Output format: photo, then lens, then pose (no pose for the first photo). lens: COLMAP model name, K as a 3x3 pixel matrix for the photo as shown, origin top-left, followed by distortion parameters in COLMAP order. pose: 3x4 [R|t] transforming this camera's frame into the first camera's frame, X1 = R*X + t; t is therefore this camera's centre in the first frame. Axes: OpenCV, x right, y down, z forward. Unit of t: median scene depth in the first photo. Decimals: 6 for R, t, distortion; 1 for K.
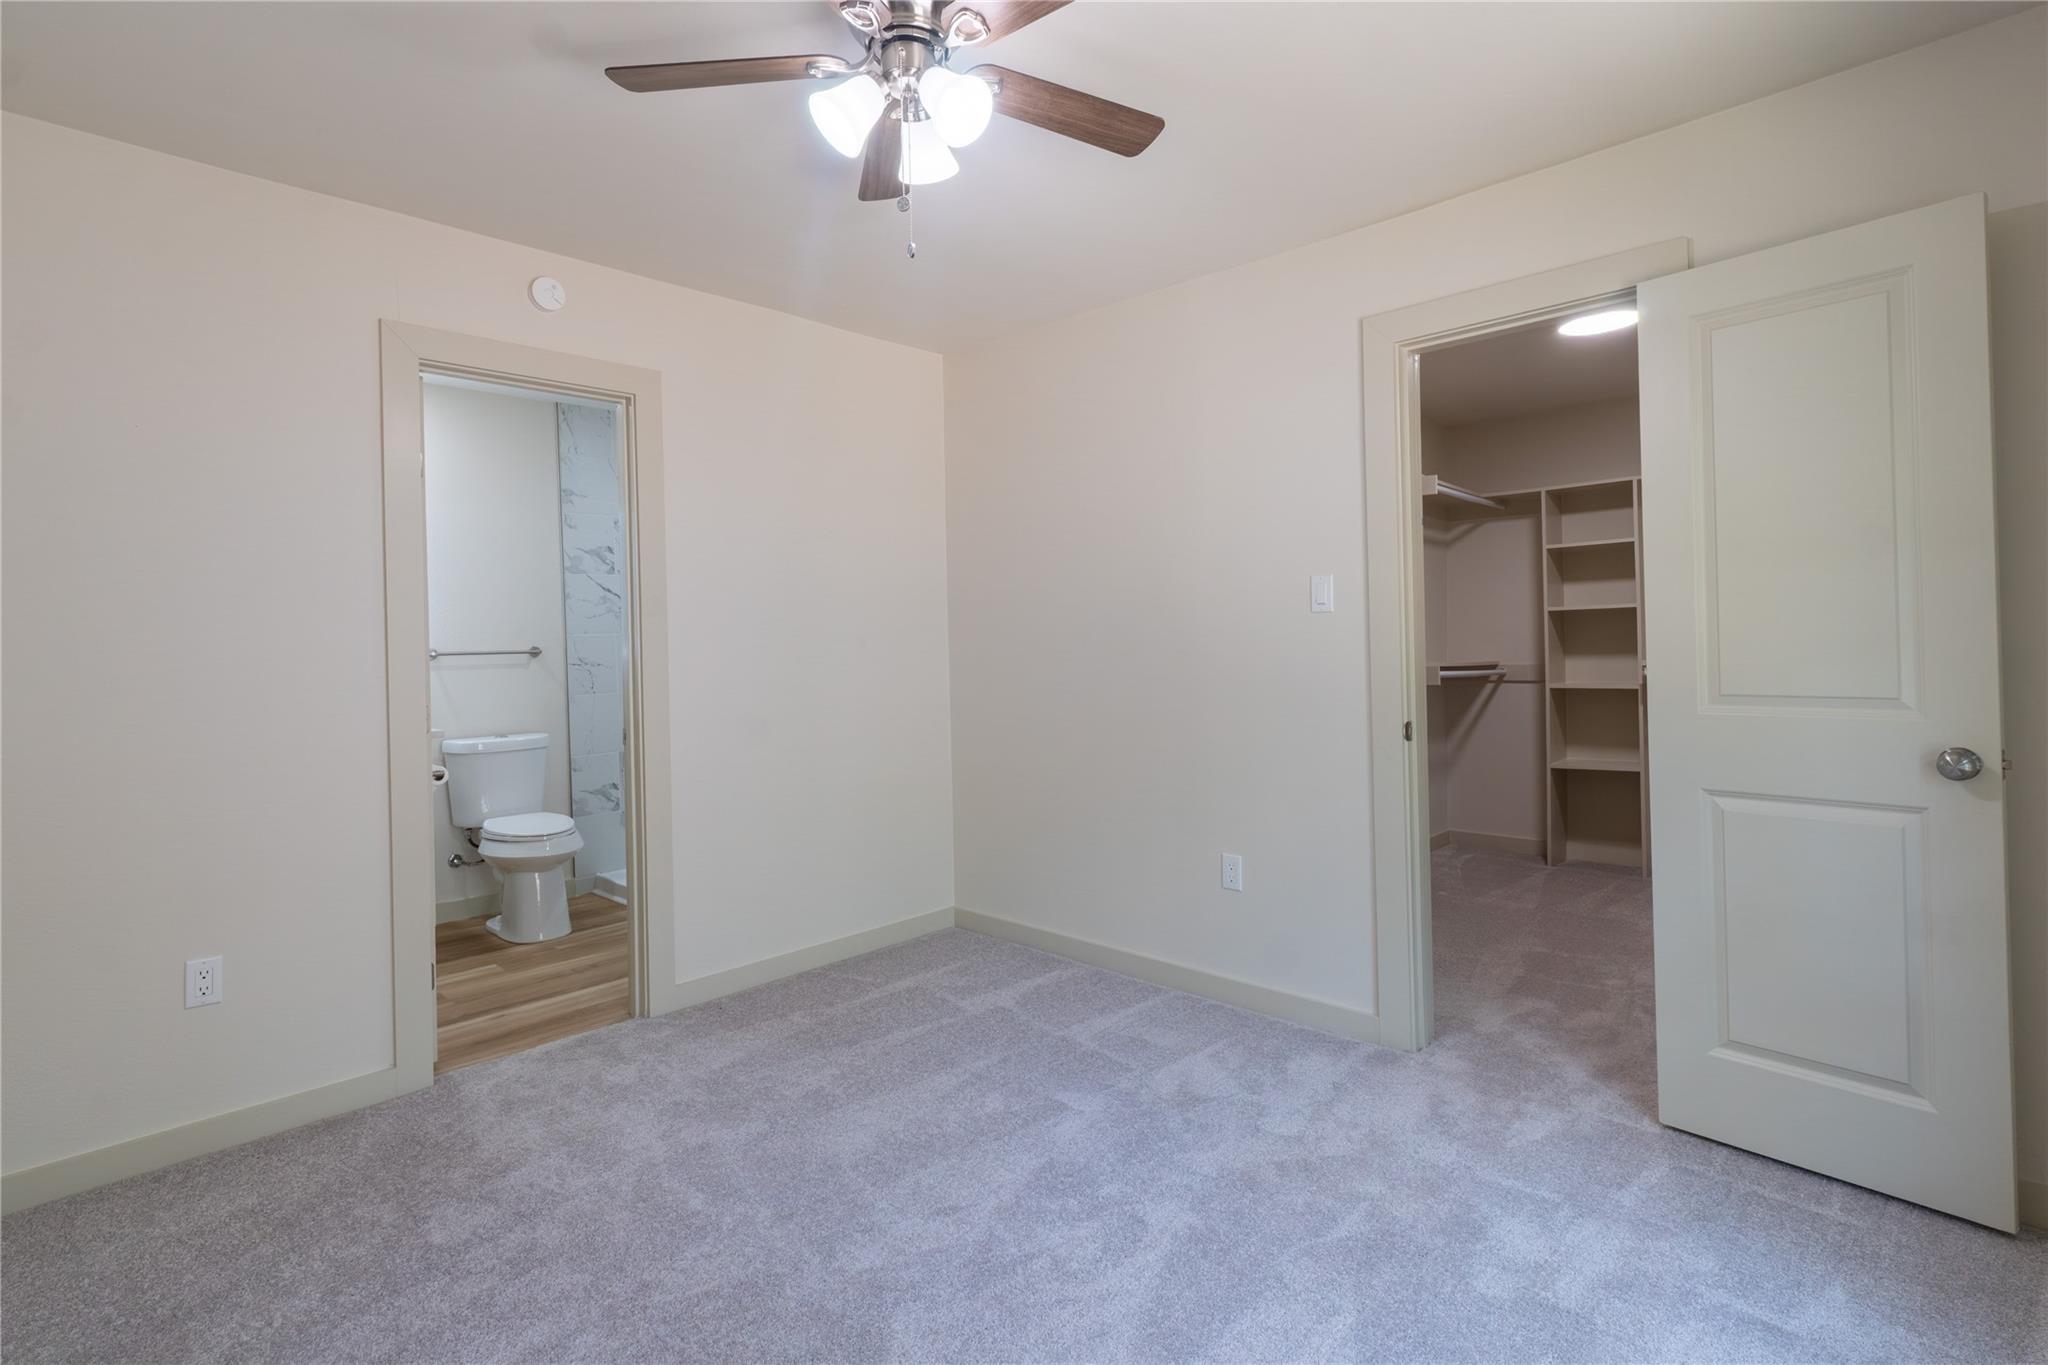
lens RADIAL K [[995.5, 0, 1017.8], [0, 995.5, 639.2], [0, 0, 1]] dist [0.005541, -0.001205]
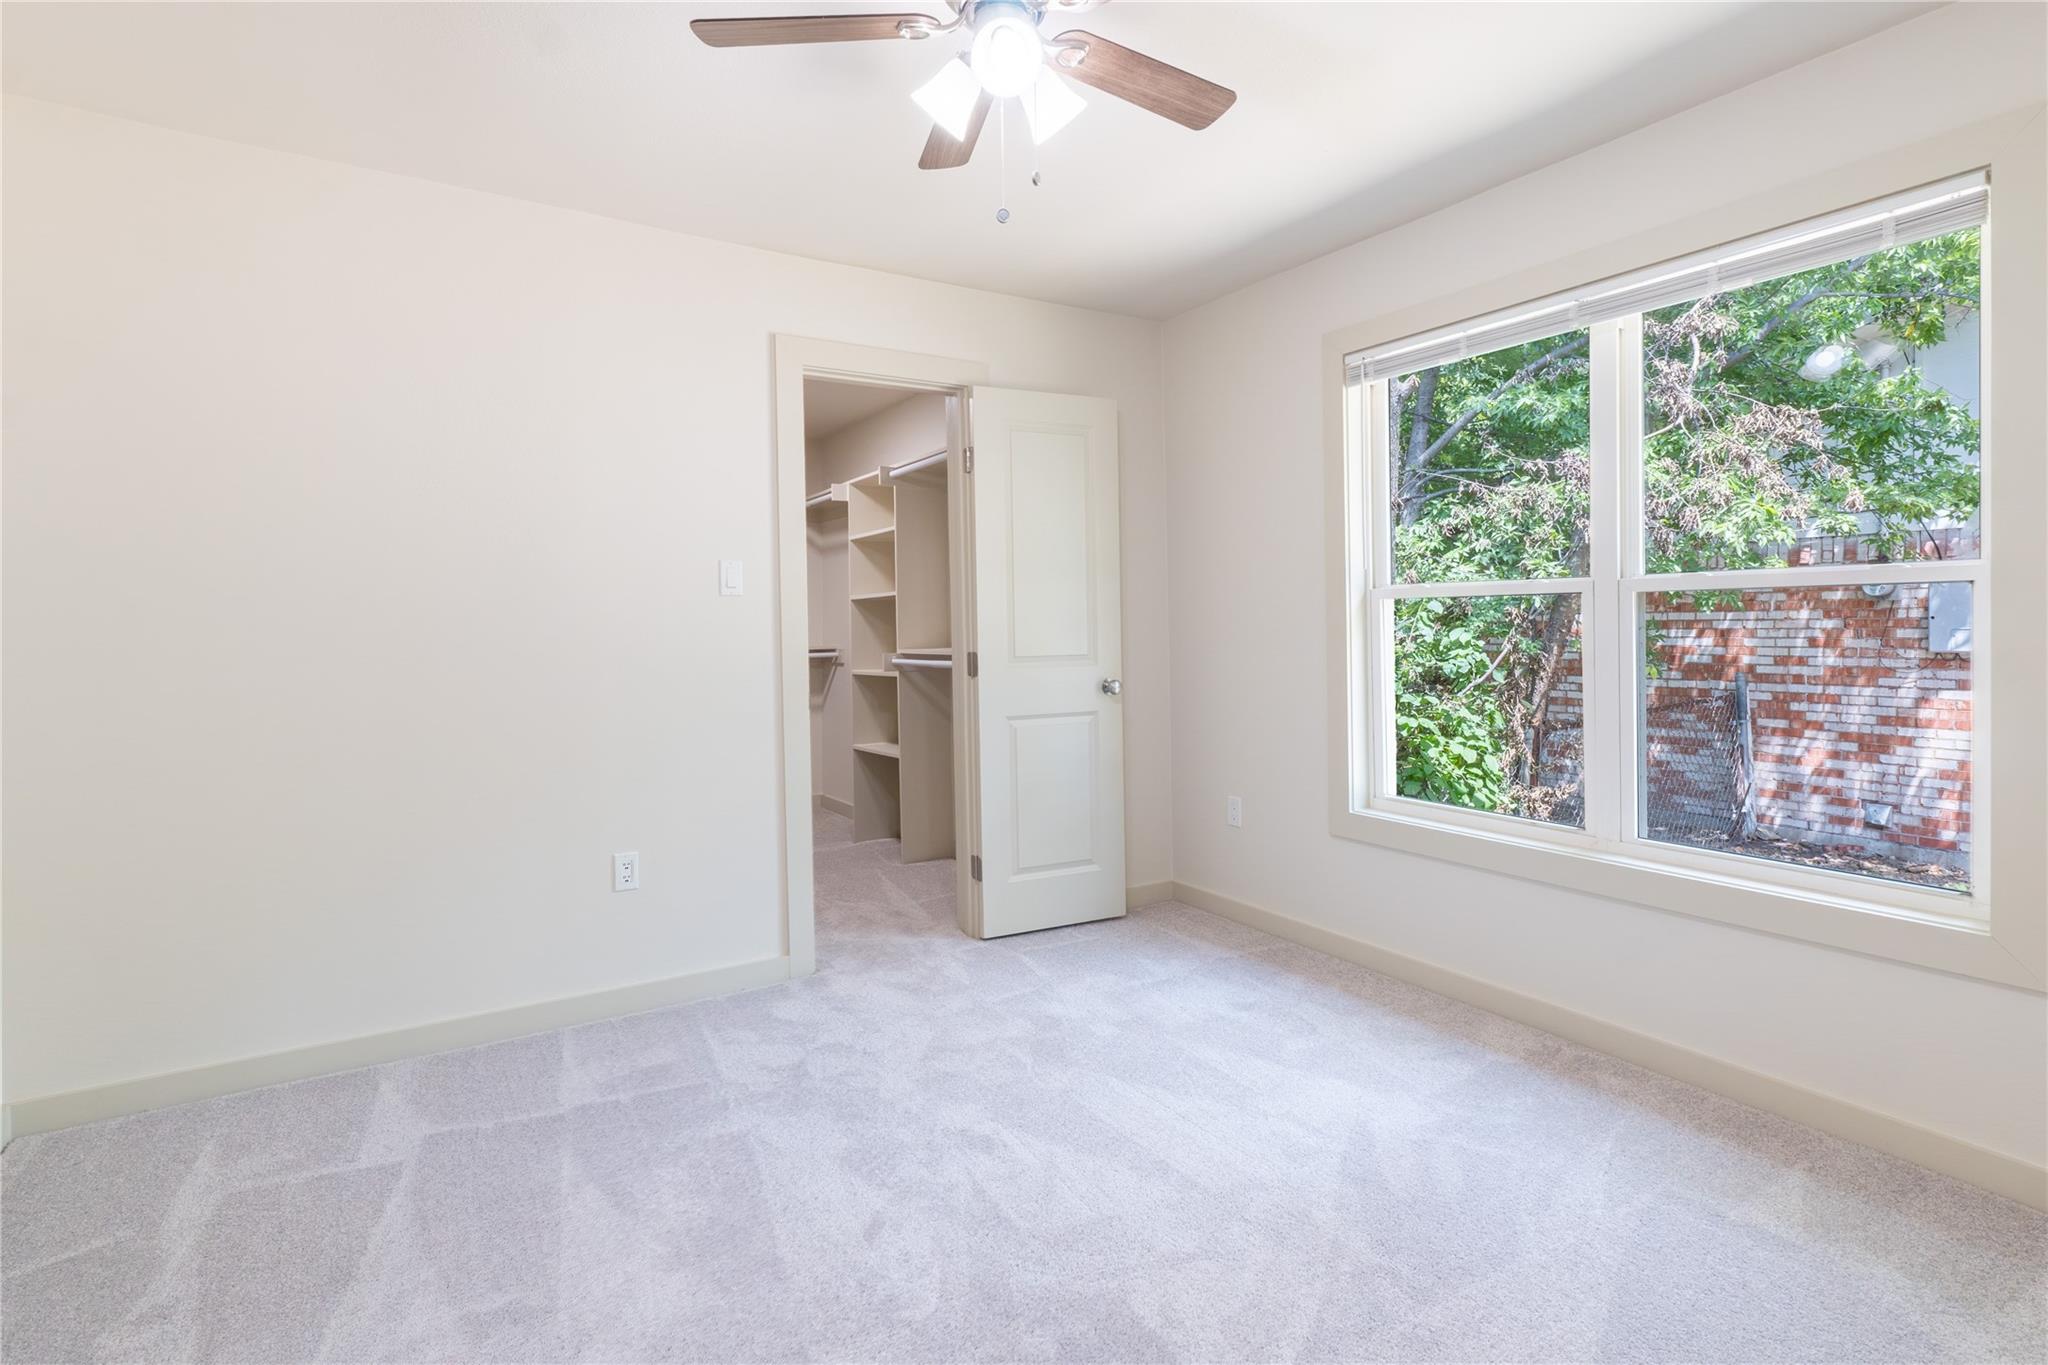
lens RADIAL K [[995.5, 0, 1022.5], [0, 995.5, 637.4], [0, 0, 1]] dist [0.005541, -0.001205]
pose [[0.236199, 0.004063, 0.971696, -0.390266], [0.003428, 0.999982, -0.005014, 0.014209], [-0.971699, 0.004515, 0.236180, 0.273156]]
